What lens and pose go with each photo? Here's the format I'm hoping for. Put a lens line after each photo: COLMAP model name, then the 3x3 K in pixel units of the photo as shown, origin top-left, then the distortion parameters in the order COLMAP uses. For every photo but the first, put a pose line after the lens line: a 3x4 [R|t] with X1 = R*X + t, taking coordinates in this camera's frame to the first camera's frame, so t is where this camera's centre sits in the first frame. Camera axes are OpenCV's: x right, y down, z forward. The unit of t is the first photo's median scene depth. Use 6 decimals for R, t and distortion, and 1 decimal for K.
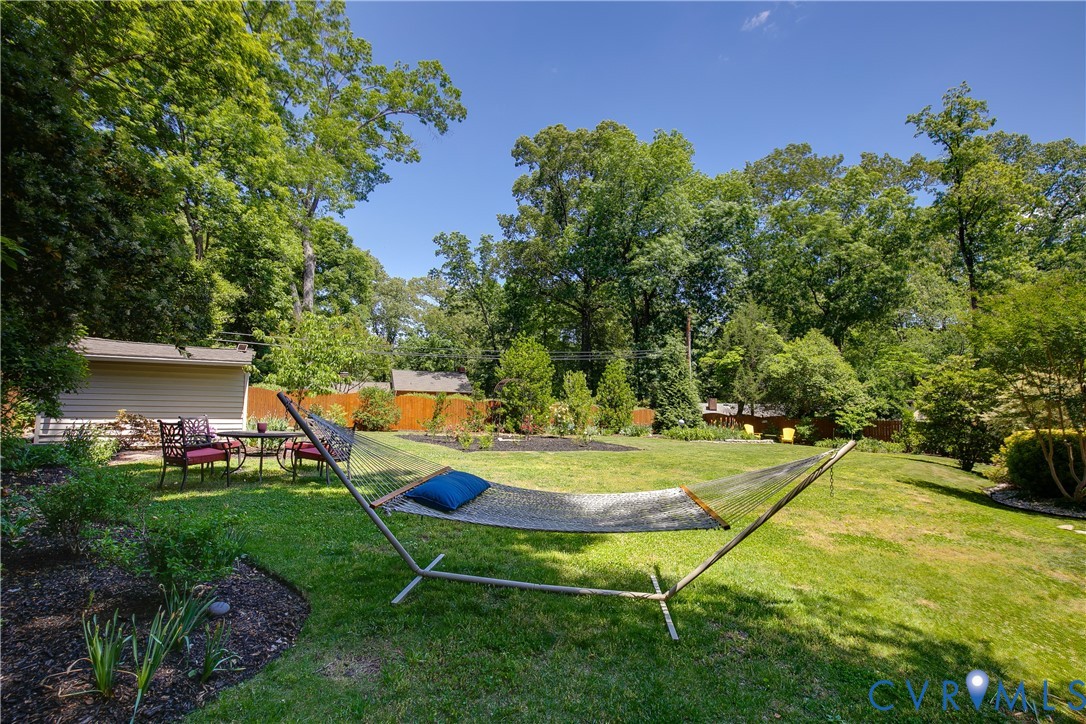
lens RADIAL K [[486.5, 0, 543.0], [0, 486.5, 362.0], [0, 0, 1]] dist [0.000054, -0.000007]
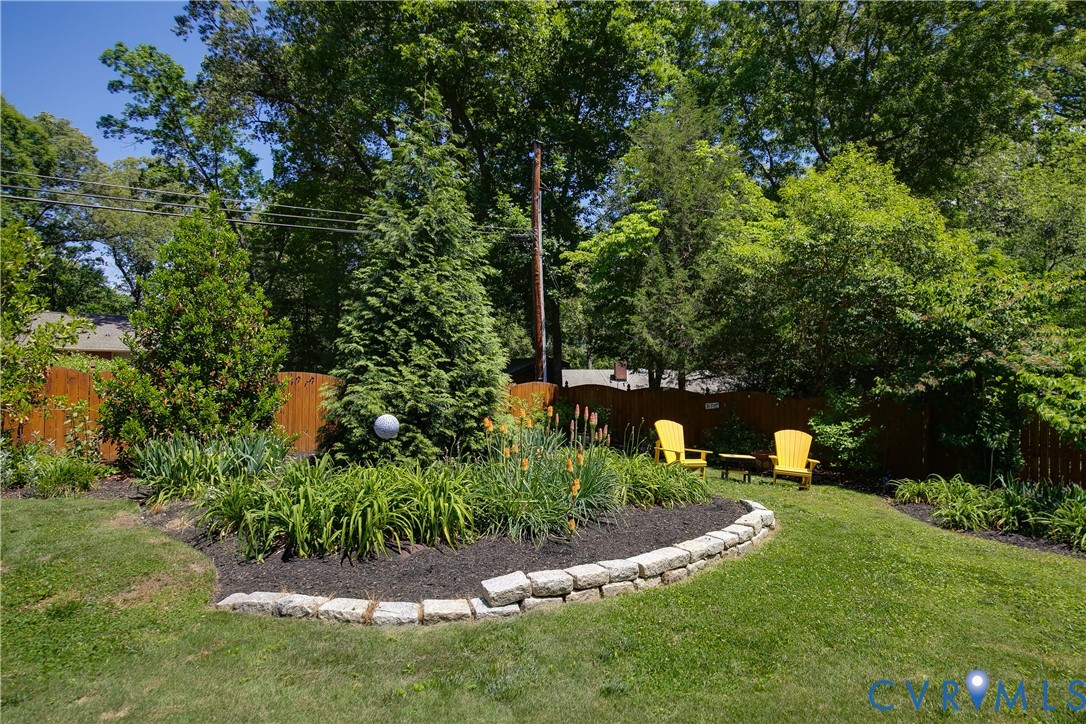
lens RADIAL K [[548.0, 0, 543.0], [0, 548.0, 362.0], [0, 0, 1]] dist [-0.003107, -0.000761]
pose [[0.988254, -0.005031, 0.152740, 0.278601], [-0.003825, 0.998331, 0.057631, 0.068830], [-0.152775, -0.057538, 0.986585, 0.643877]]
